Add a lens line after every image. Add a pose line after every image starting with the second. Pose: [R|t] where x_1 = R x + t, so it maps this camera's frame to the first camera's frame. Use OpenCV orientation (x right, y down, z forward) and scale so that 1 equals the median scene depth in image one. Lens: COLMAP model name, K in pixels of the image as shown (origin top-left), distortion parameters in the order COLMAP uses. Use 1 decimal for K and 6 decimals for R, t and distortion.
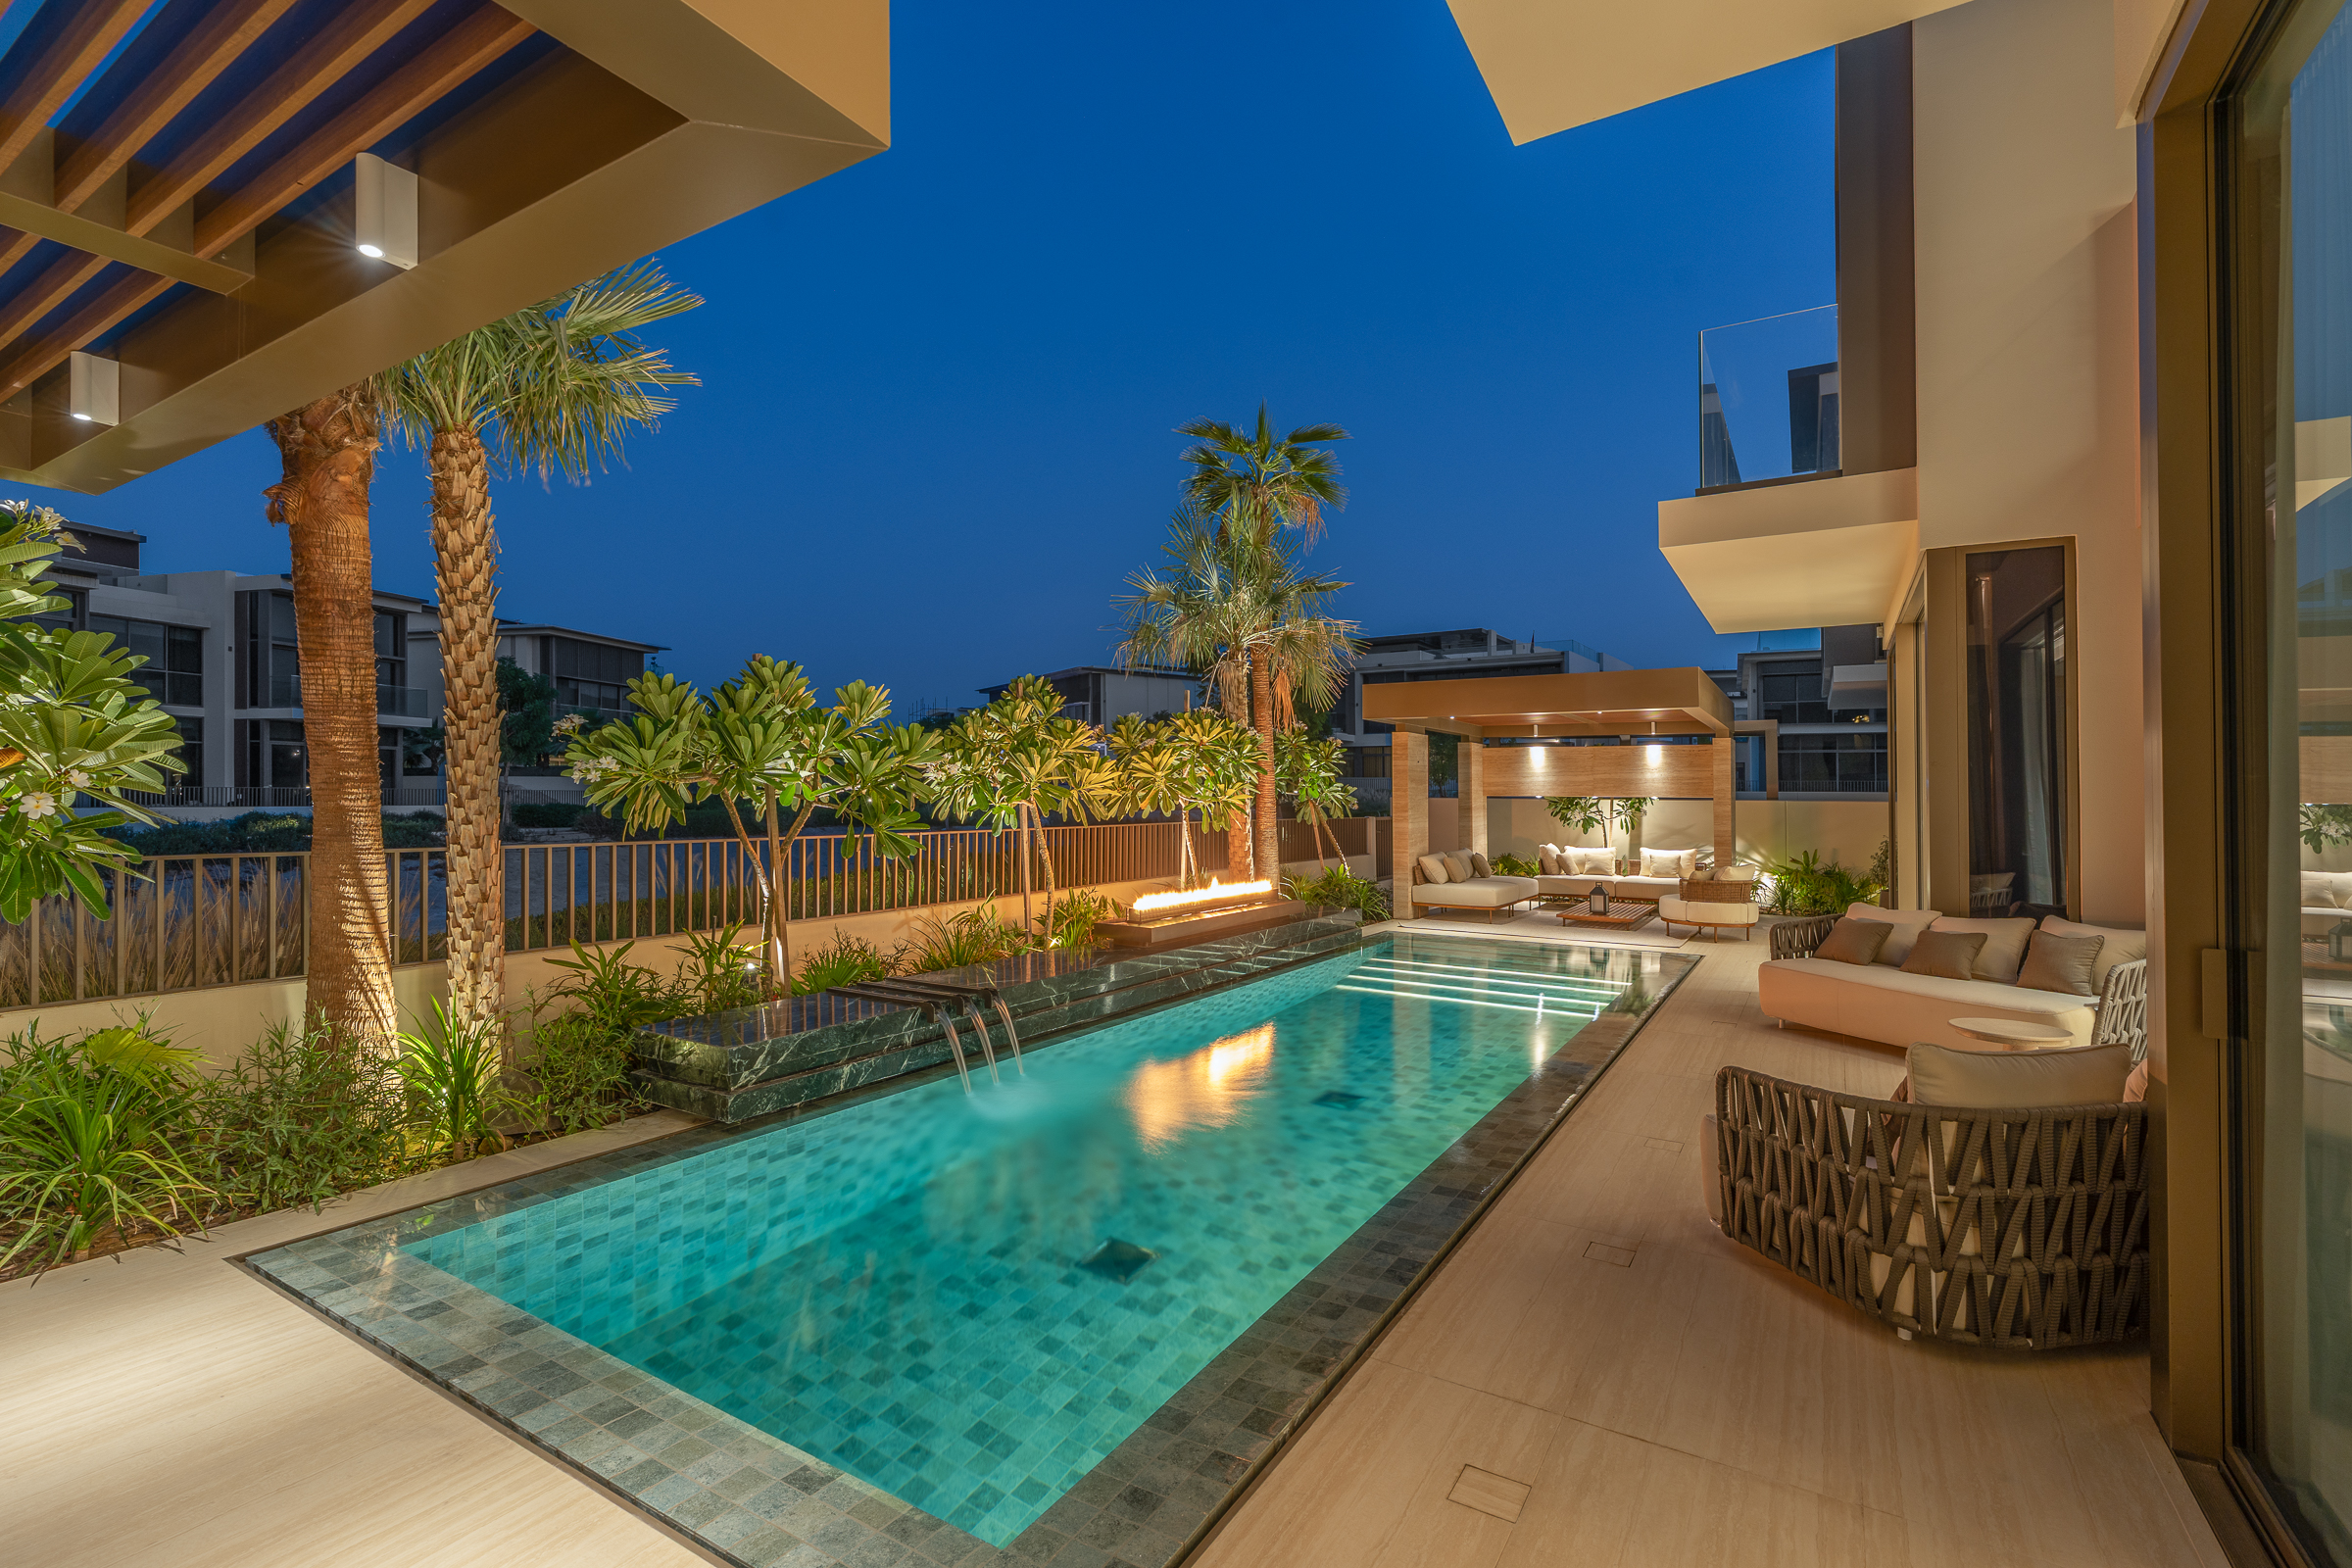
lens RADIAL K [[1056.9, 0, 1180.9], [0, 1056.9, 790.3], [0, 0, 1]] dist [-0.003453, -0.000062]
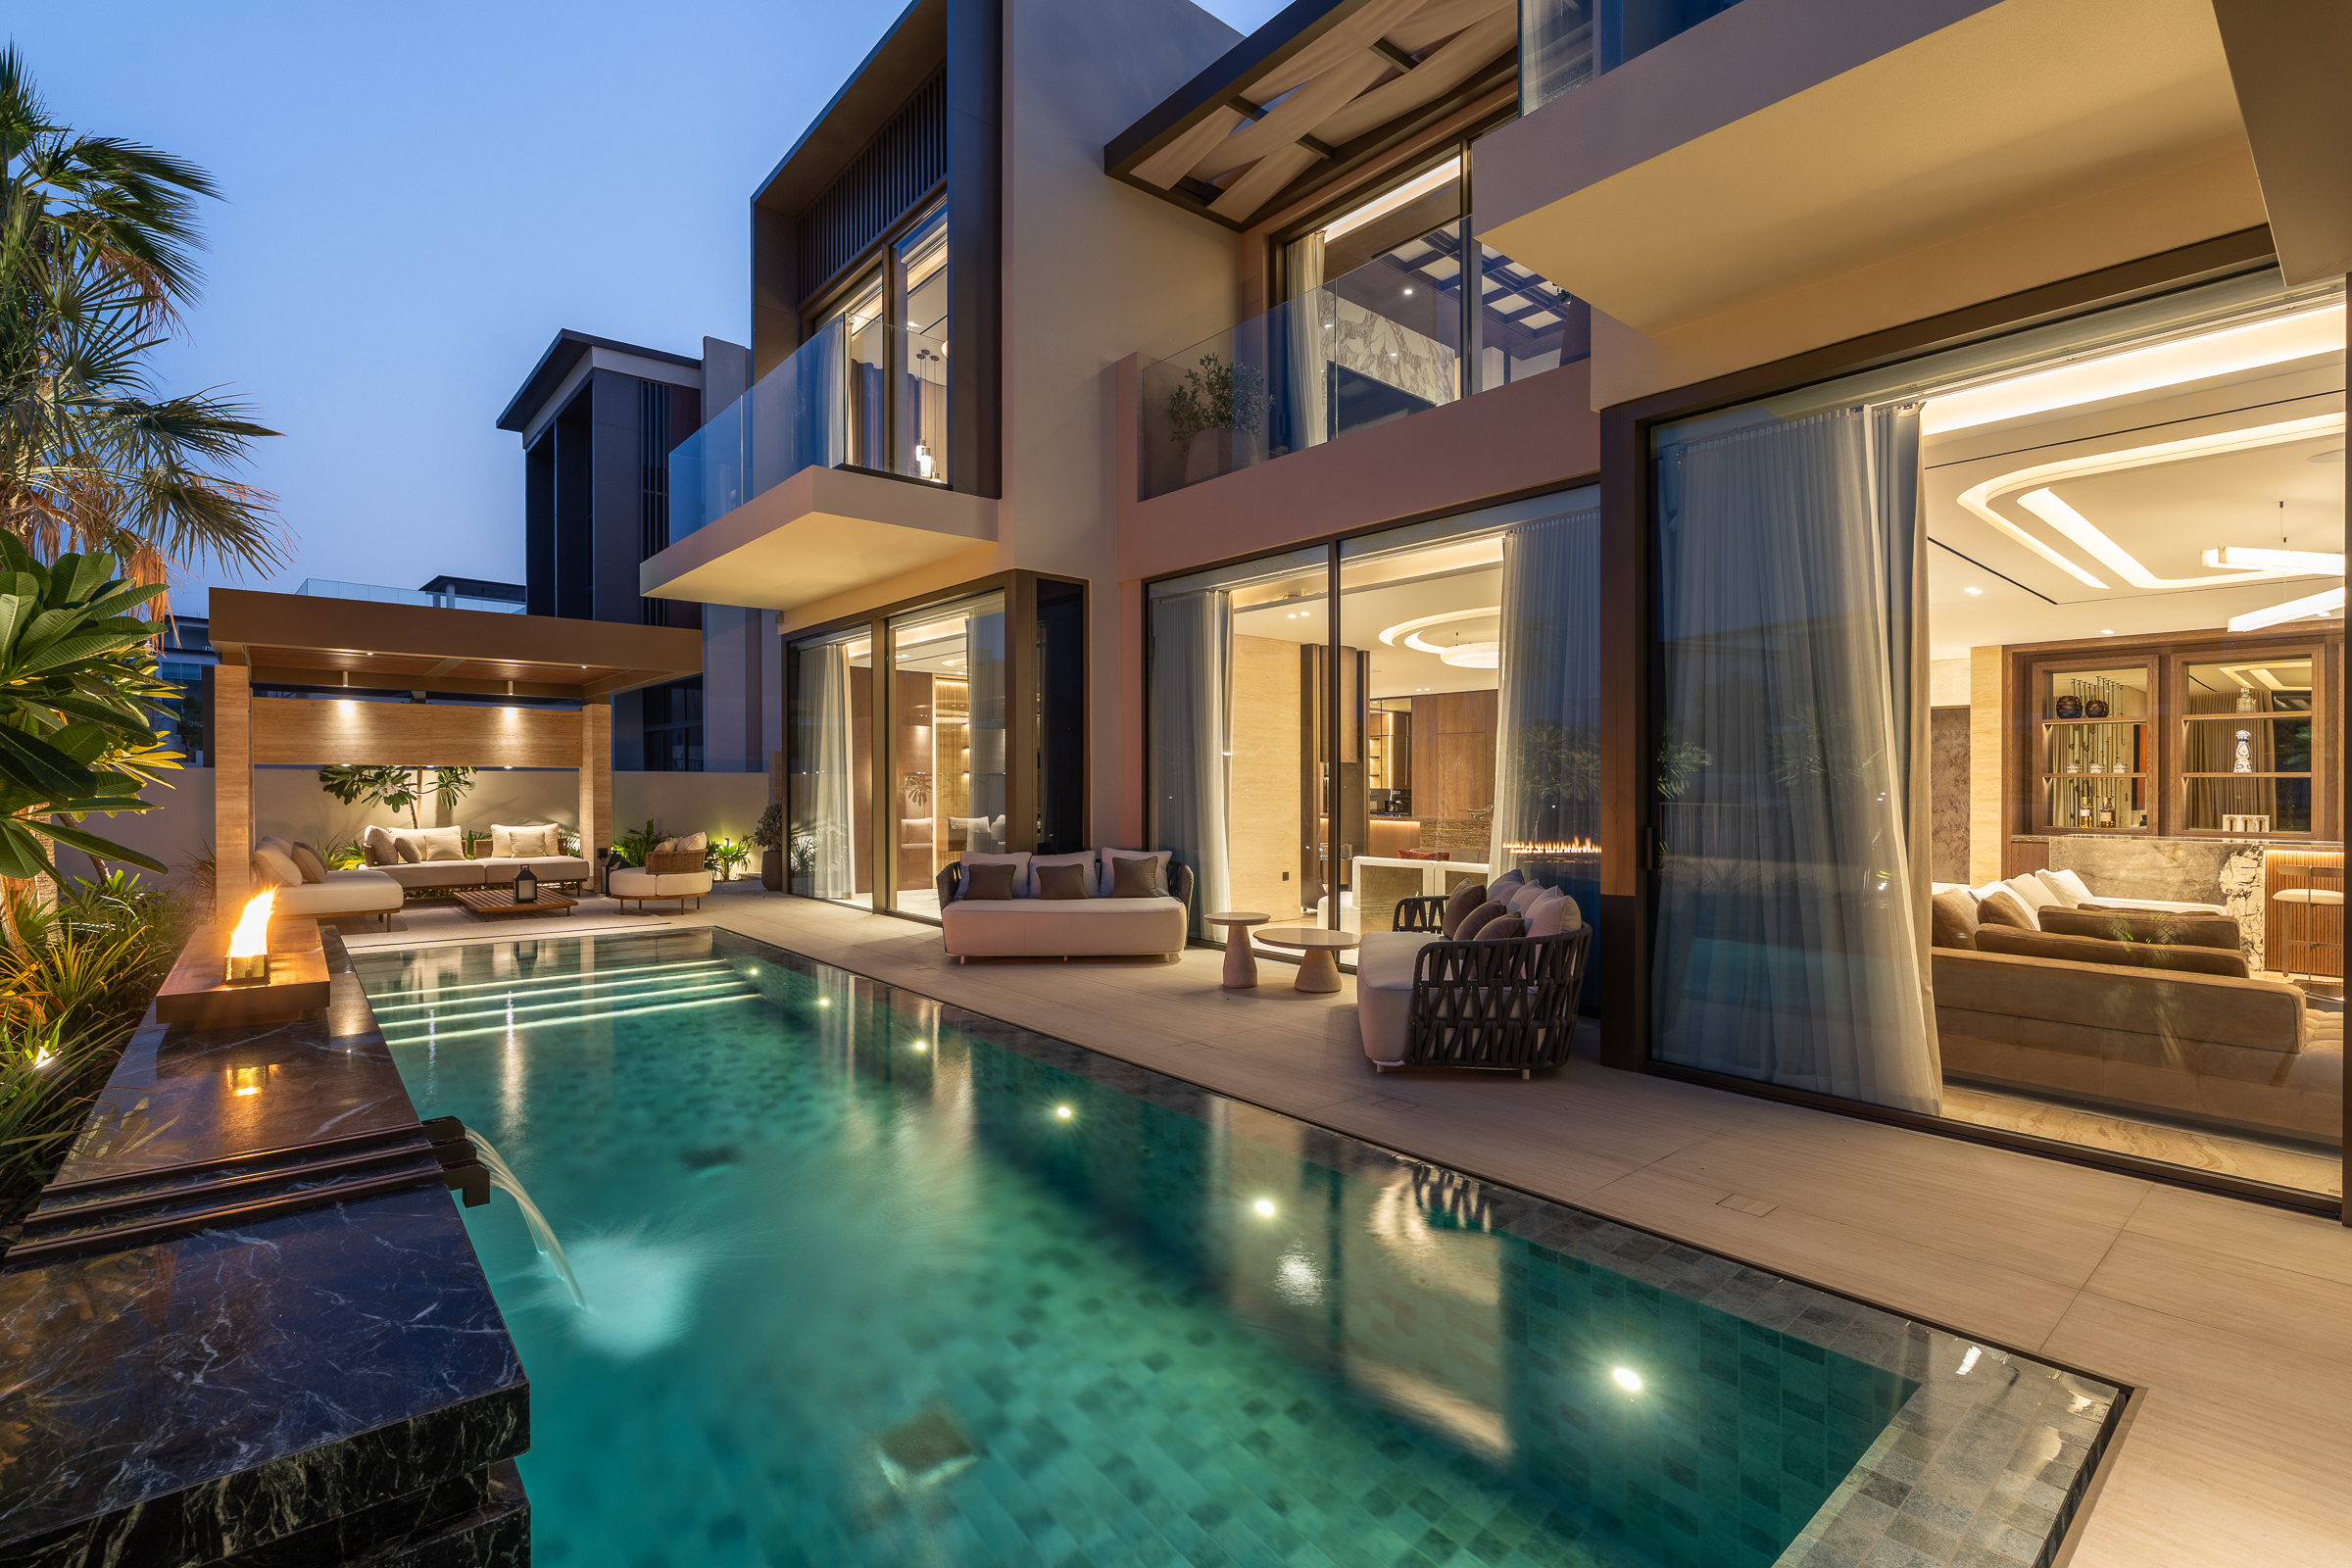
lens RADIAL K [[1059.1, 0, 1181.1], [0, 1059.1, 807.1], [0, 0, 1]] dist [-0.006186, 0.000335]
pose [[0.314764, -0.028584, 0.948740, -0.460229], [-0.006853, 0.999452, 0.032385, 0.017001], [-0.949145, -0.016696, 0.314395, 0.434365]]
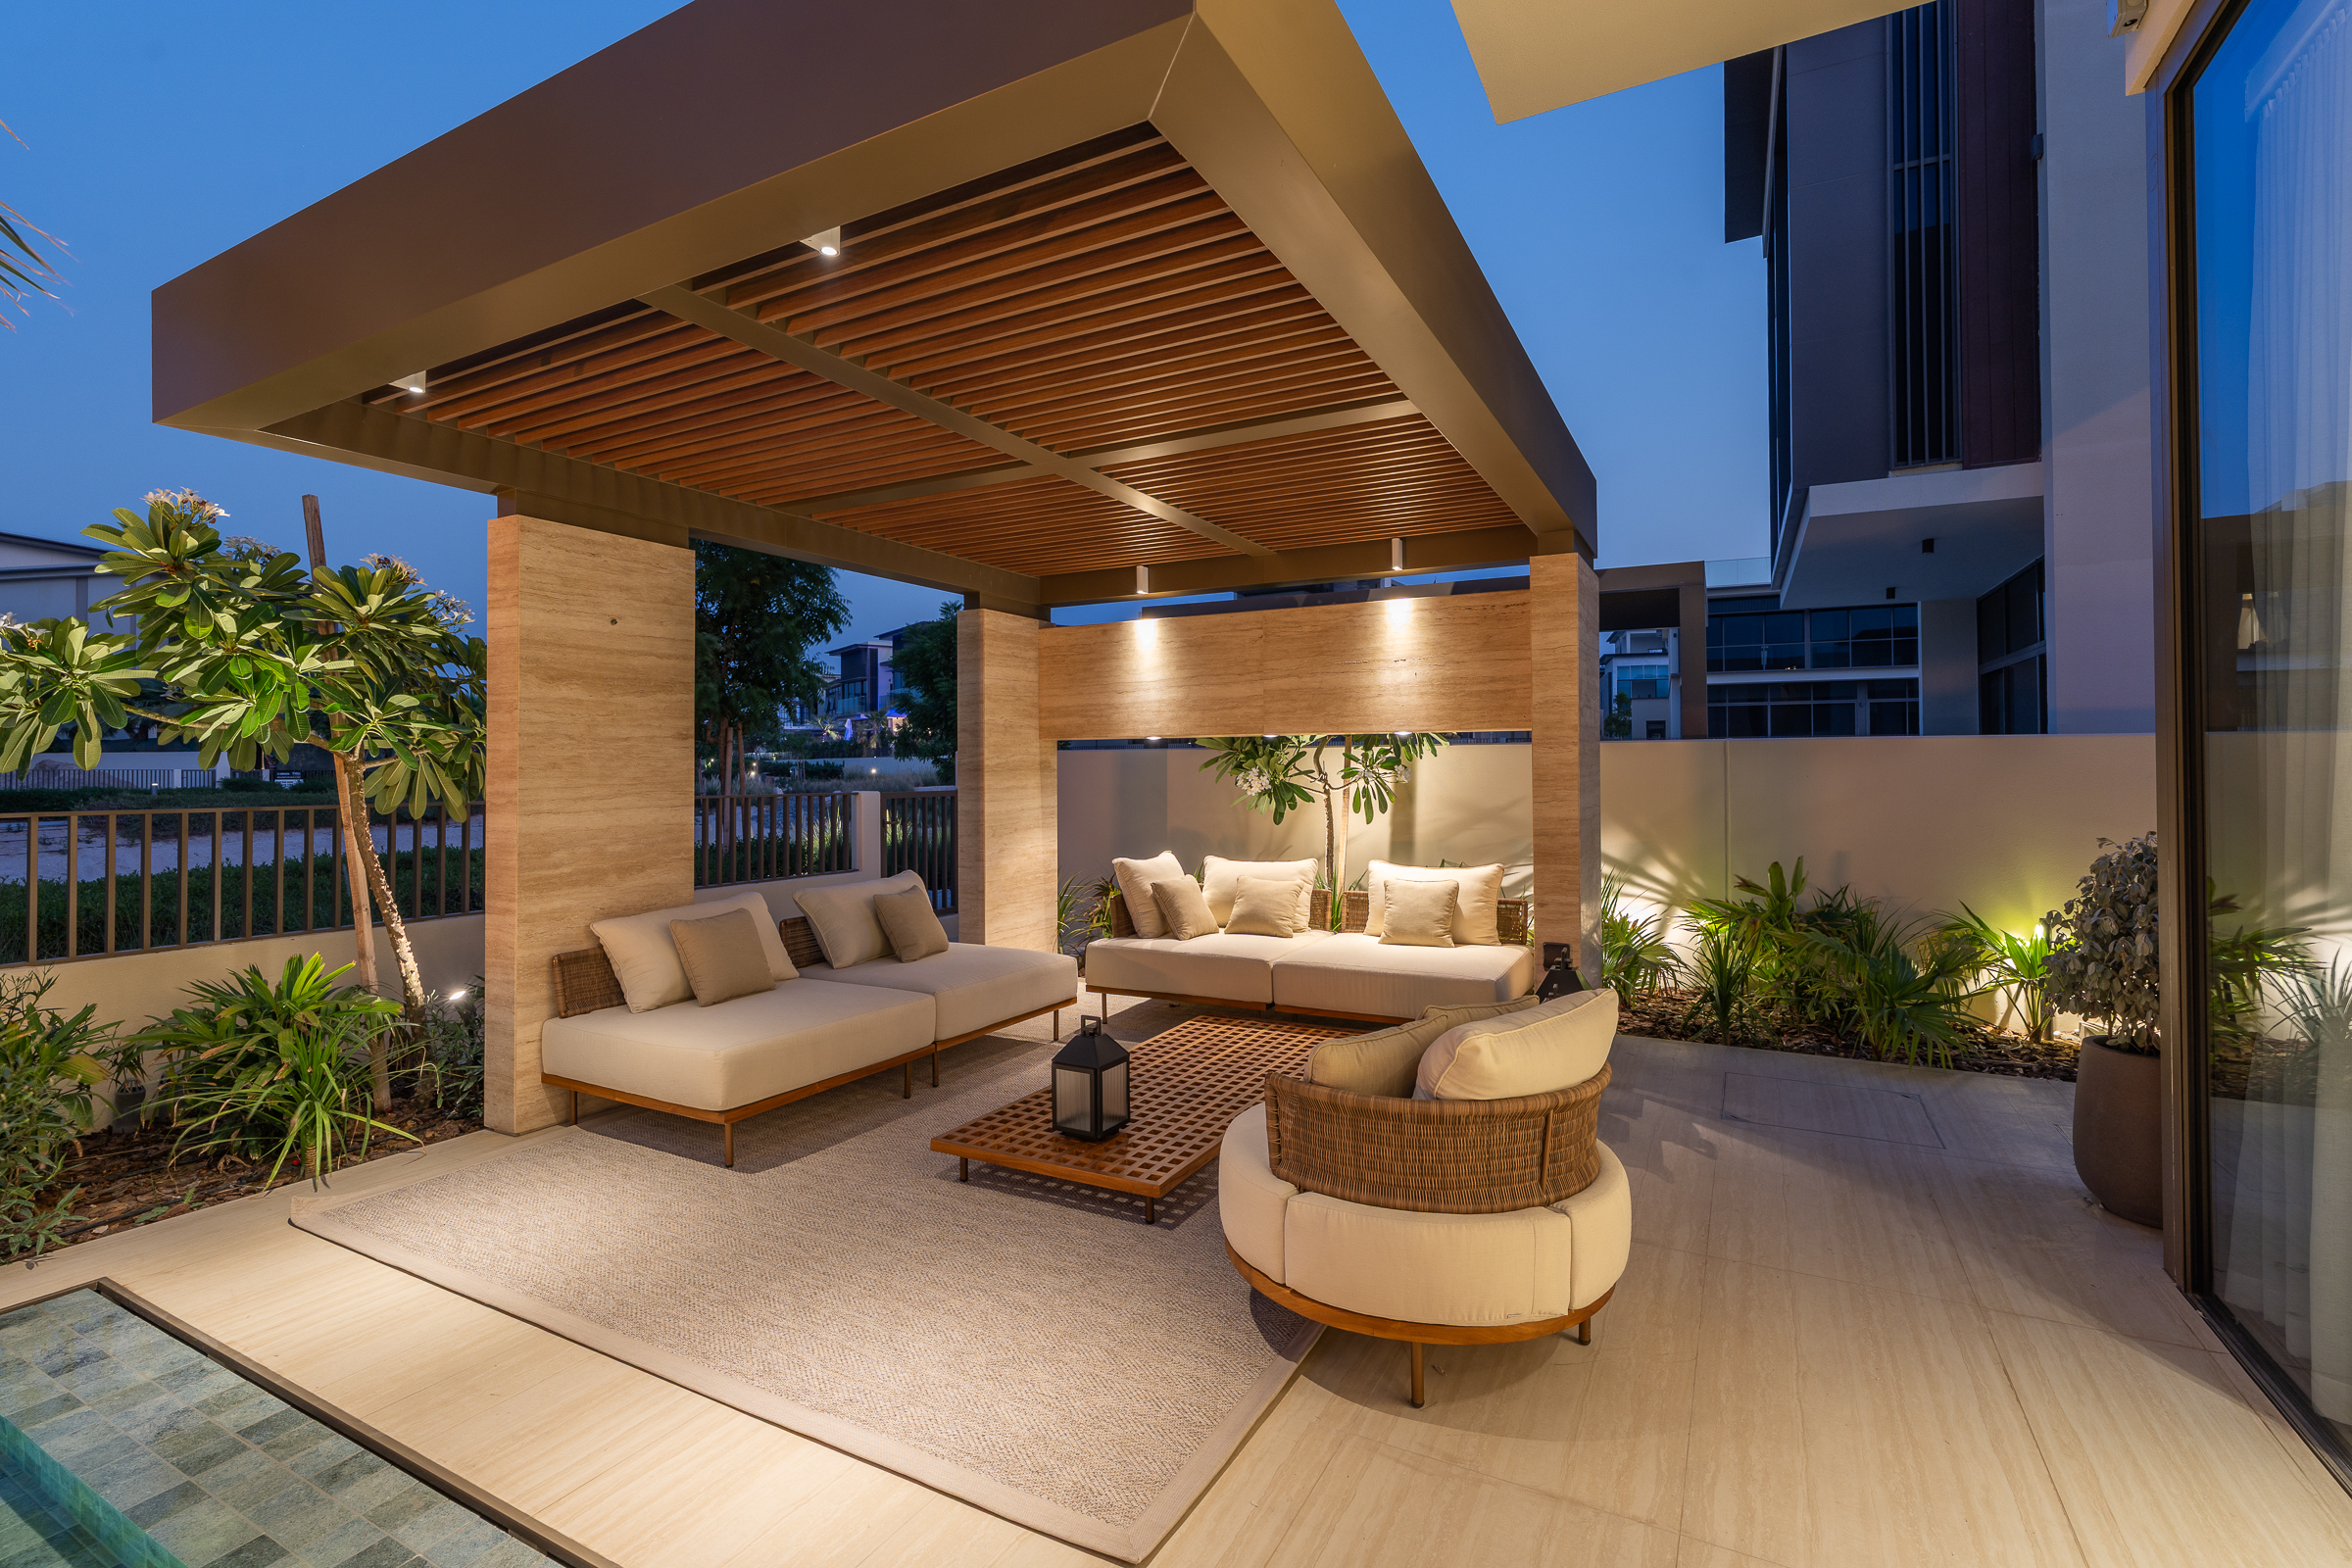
lens RADIAL K [[1063.7, 0, 1164.3], [0, 1063.7, 771.7], [0, 0, 1]] dist [-0.001503, 0.000214]
pose [[0.998783, -0.013258, 0.047510, 0.757917], [0.012850, 0.999878, 0.008882, 0.036456], [-0.047622, -0.008261, 0.998831, 1.349657]]
